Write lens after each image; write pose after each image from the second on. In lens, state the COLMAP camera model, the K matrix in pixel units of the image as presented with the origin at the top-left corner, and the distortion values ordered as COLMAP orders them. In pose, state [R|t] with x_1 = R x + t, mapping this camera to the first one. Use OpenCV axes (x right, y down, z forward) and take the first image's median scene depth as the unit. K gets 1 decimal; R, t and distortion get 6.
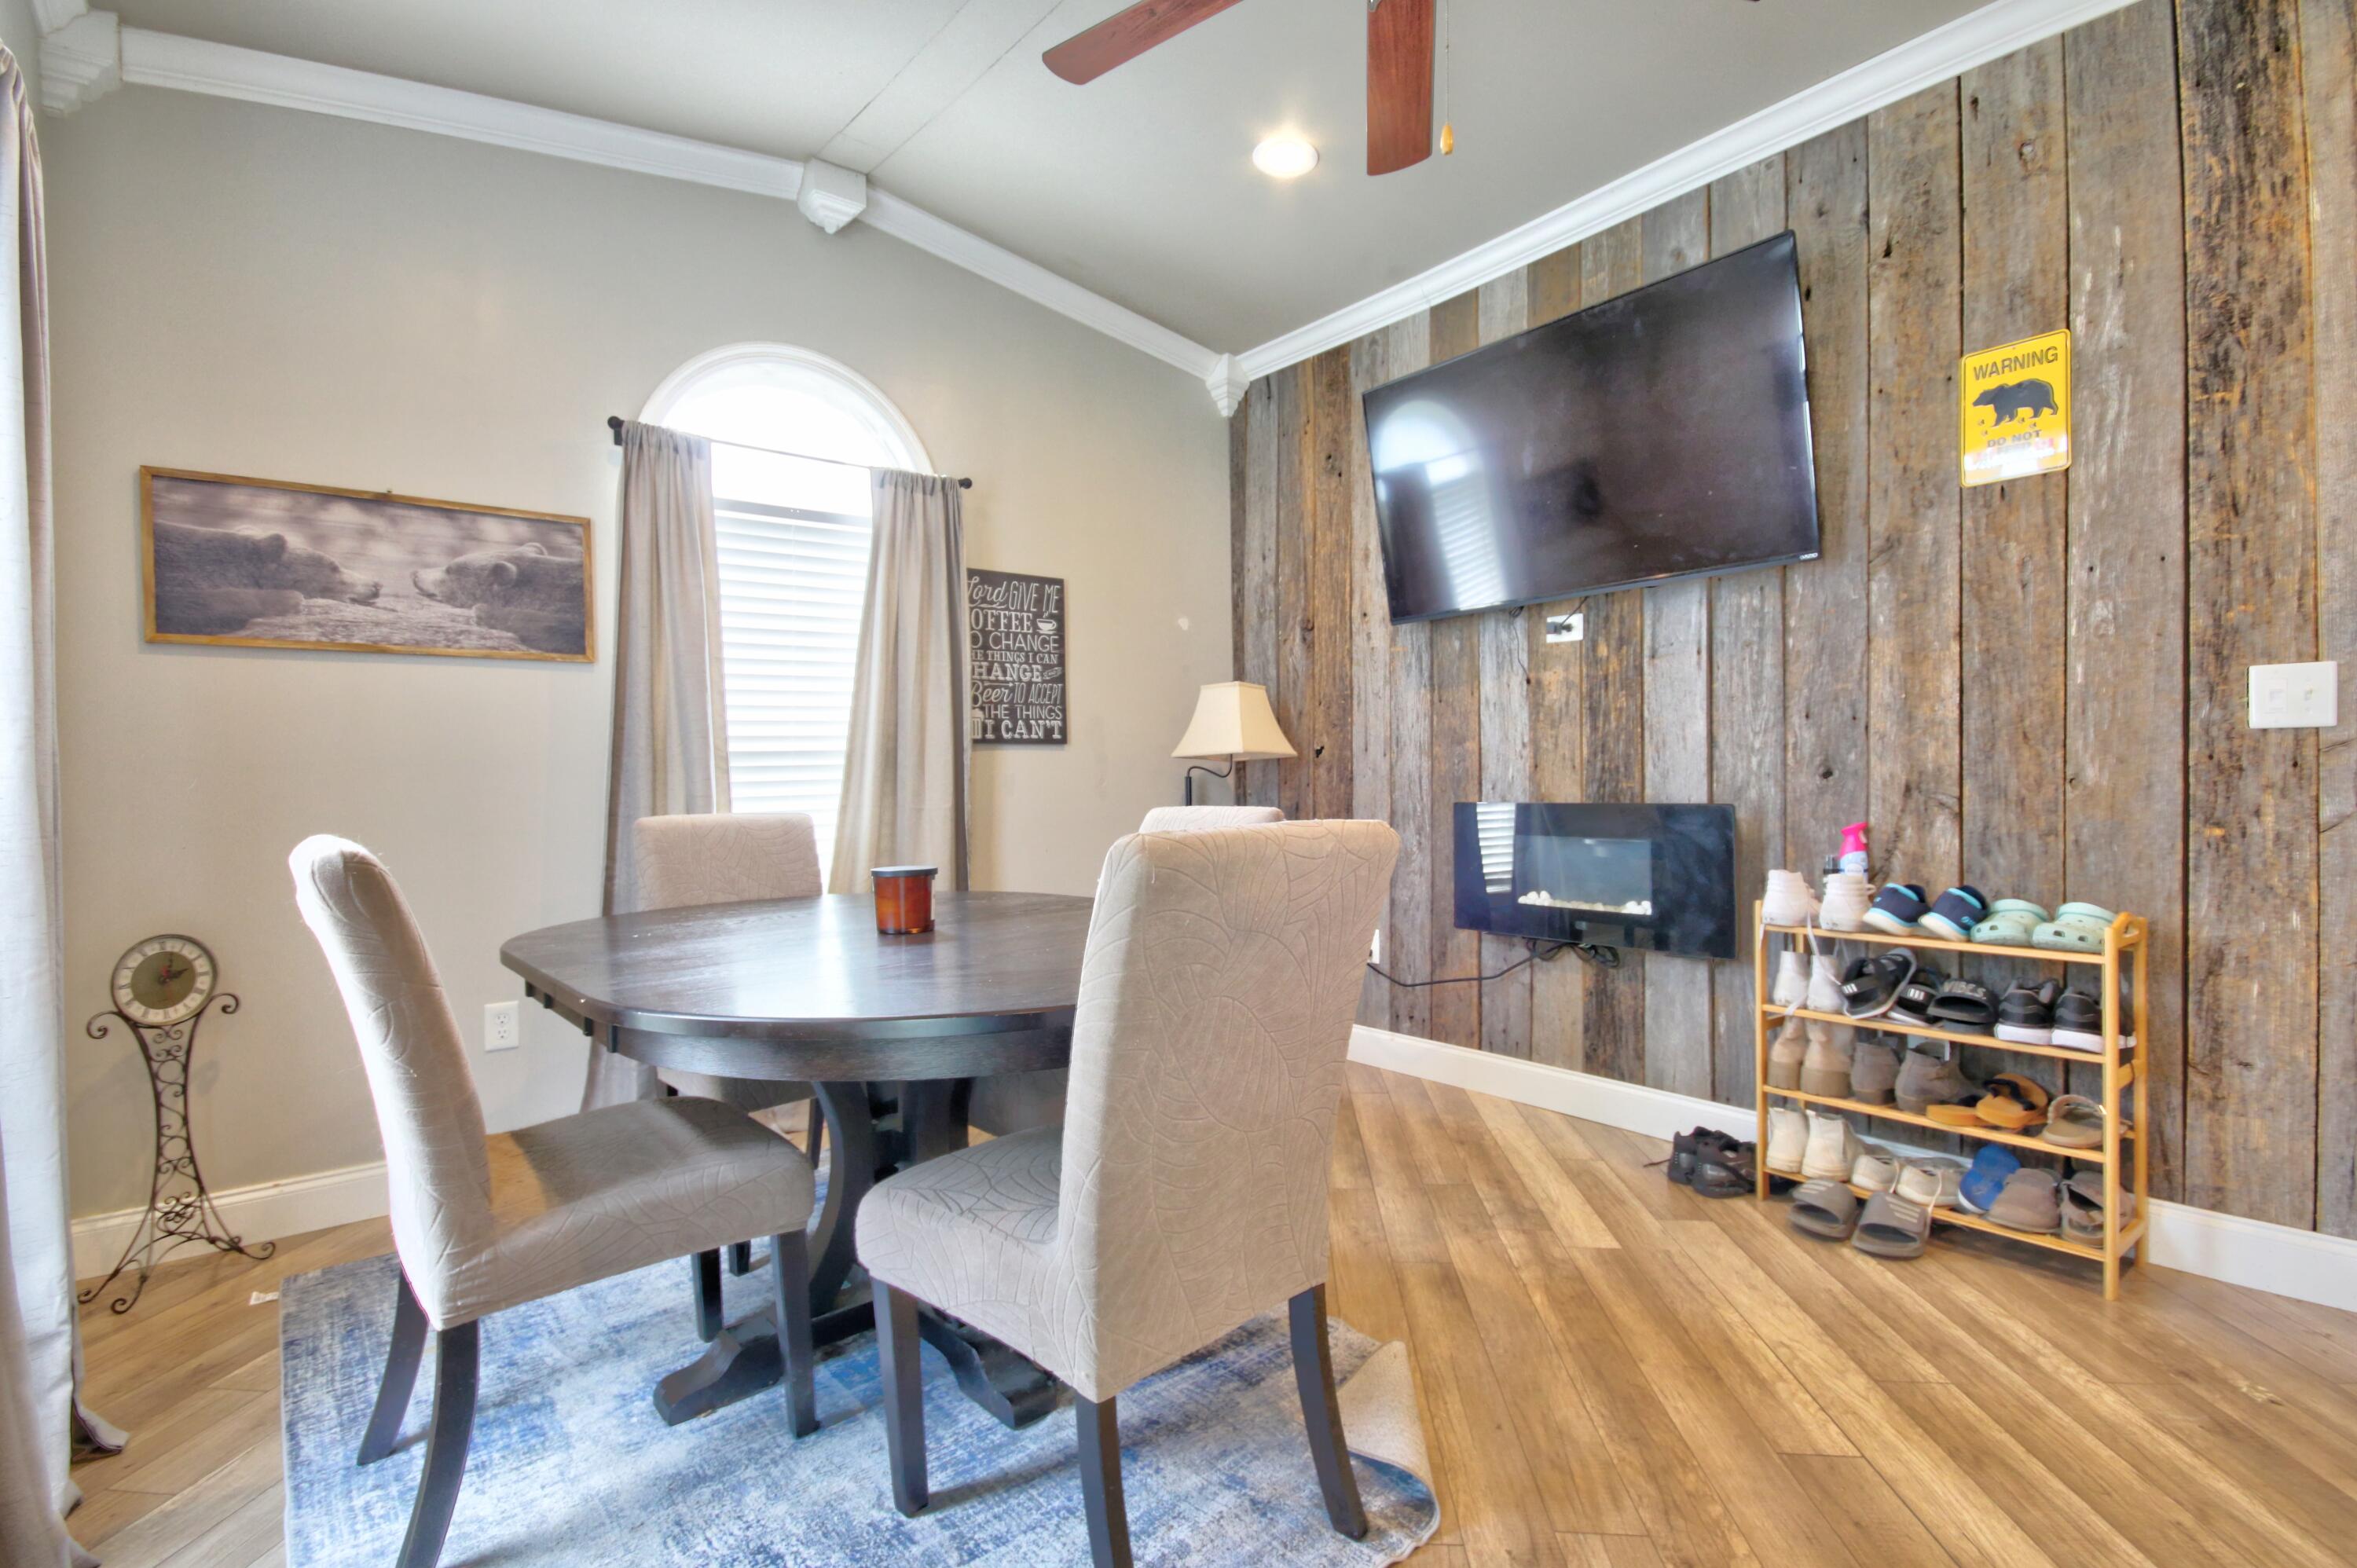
lens RADIAL K [[1092.6, 0, 1177.3], [0, 1092.6, 789.3], [0, 0, 1]] dist [0.011227, -0.012919]
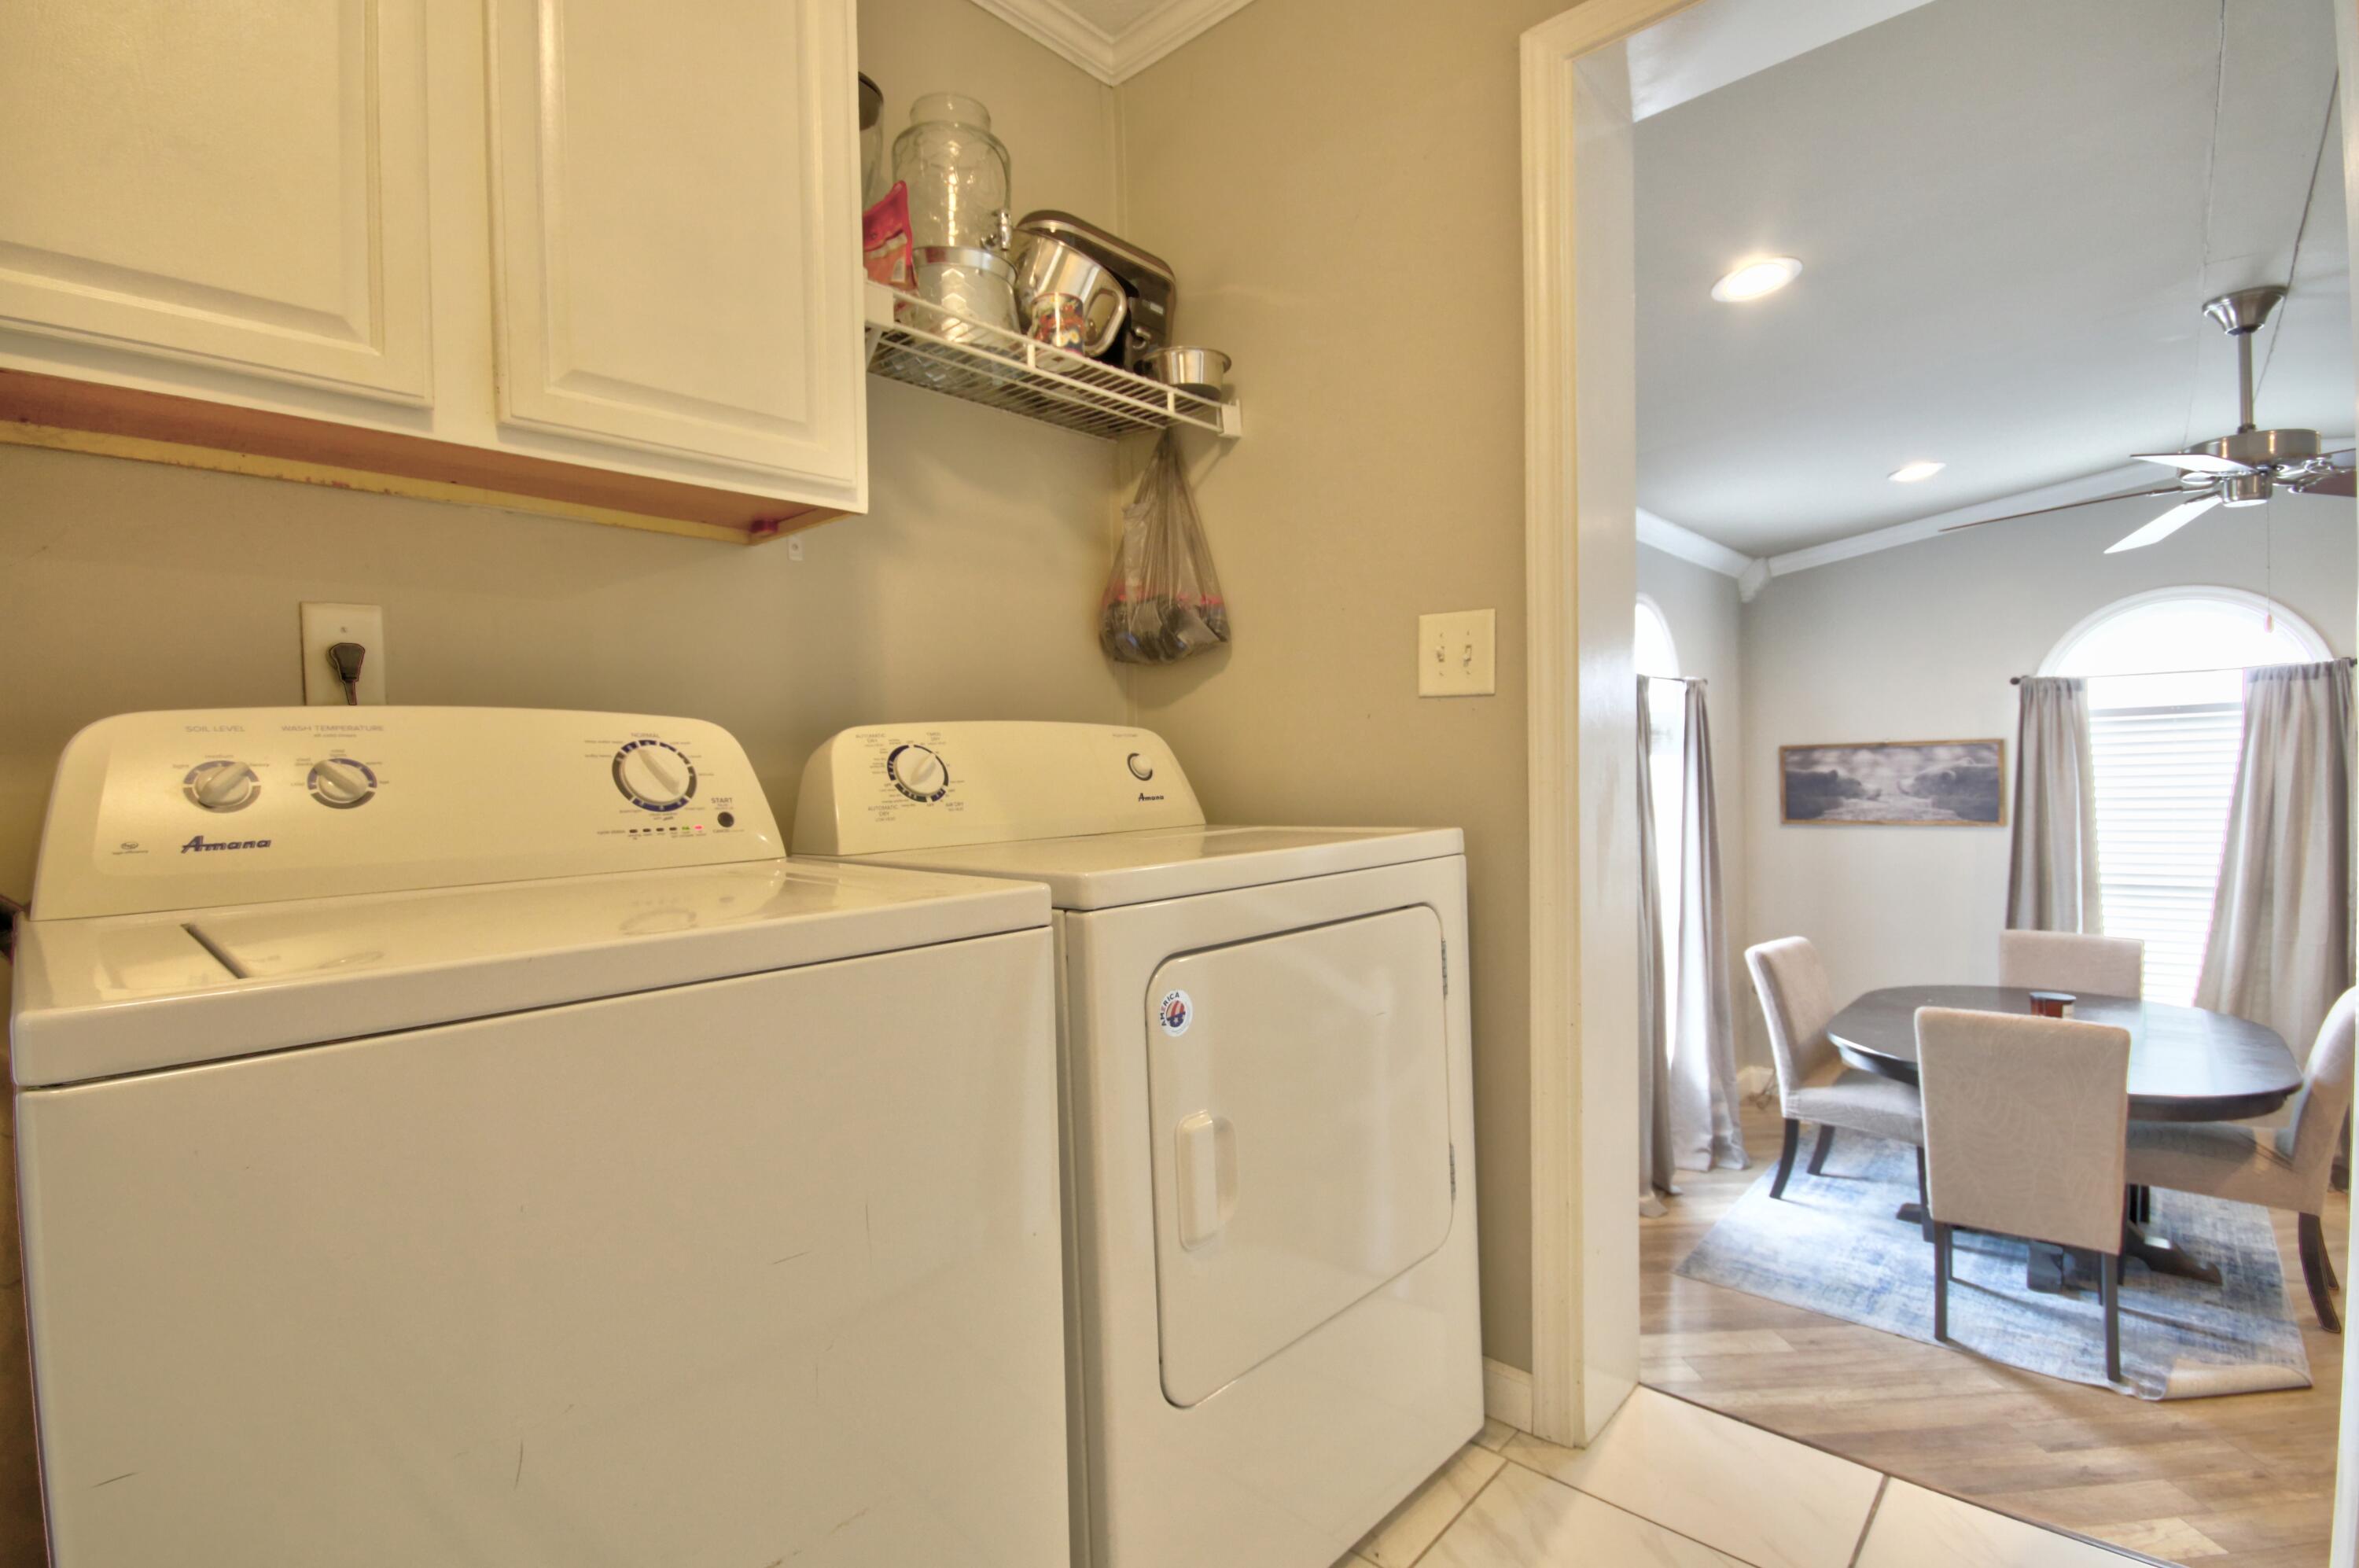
lens RADIAL K [[1093.6, 0, 1172.0], [0, 1093.6, 781.2], [0, 0, 1]] dist [0.011227, -0.012919]
pose [[0.139864, 0.016014, -0.990041, 0.978905], [0.001301, 0.999865, 0.016357, -0.225140], [0.990170, -0.003576, 0.139824, -0.496509]]
